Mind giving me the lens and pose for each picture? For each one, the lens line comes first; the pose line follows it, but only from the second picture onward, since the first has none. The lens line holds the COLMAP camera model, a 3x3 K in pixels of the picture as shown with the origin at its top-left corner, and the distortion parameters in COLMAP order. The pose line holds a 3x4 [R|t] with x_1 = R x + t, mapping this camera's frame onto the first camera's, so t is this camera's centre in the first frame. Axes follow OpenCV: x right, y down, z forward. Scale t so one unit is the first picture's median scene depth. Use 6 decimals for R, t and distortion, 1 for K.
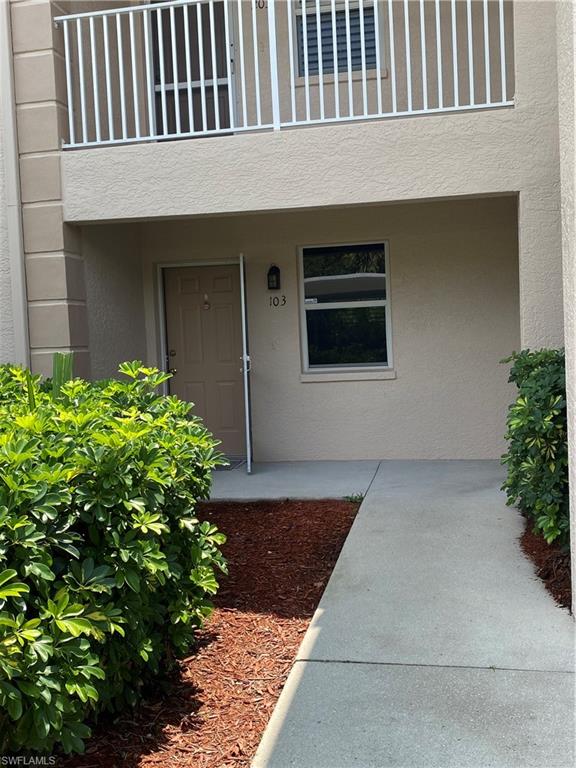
lens RADIAL K [[804.4, 0, 287.6], [0, 804.4, 382.1], [0, 0, 1]] dist [0.001002, 0.000000]
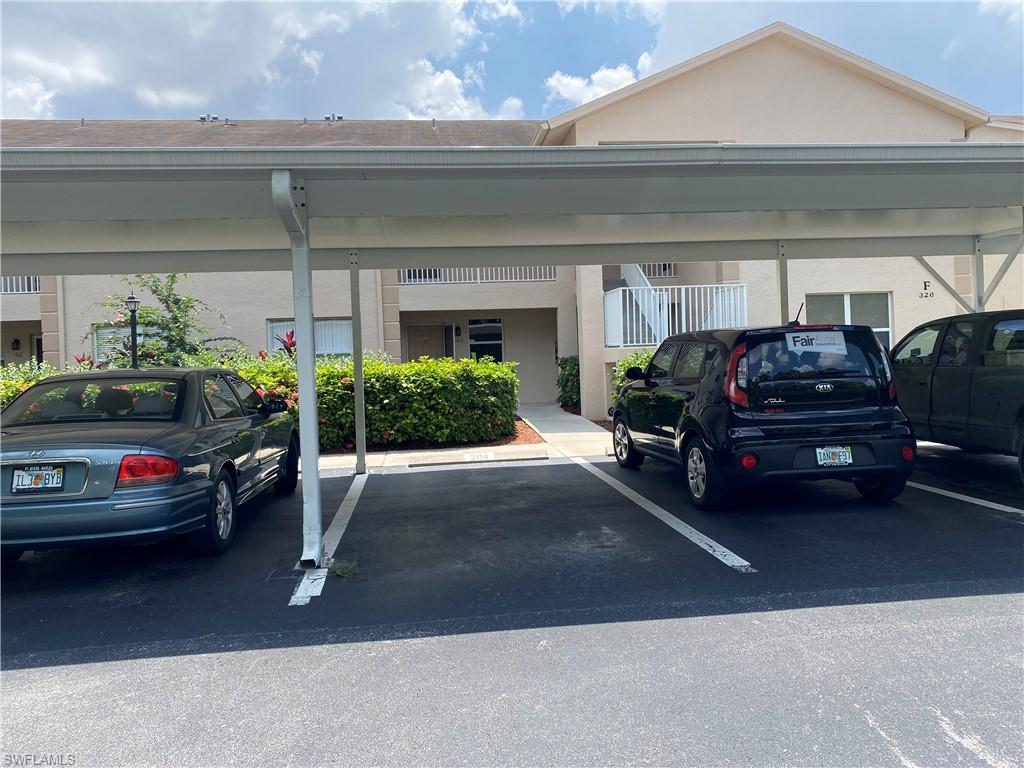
lens RADIAL K [[777.7, 0, 512.0], [0, 777.7, 382.8], [0, 0, 1]] dist [0.000202, -0.000001]
pose [[0.951646, 0.001418, 0.307194, -0.725638], [0.009671, 0.999355, -0.034572, 0.140130], [-0.307045, 0.035871, 0.951019, -1.623017]]
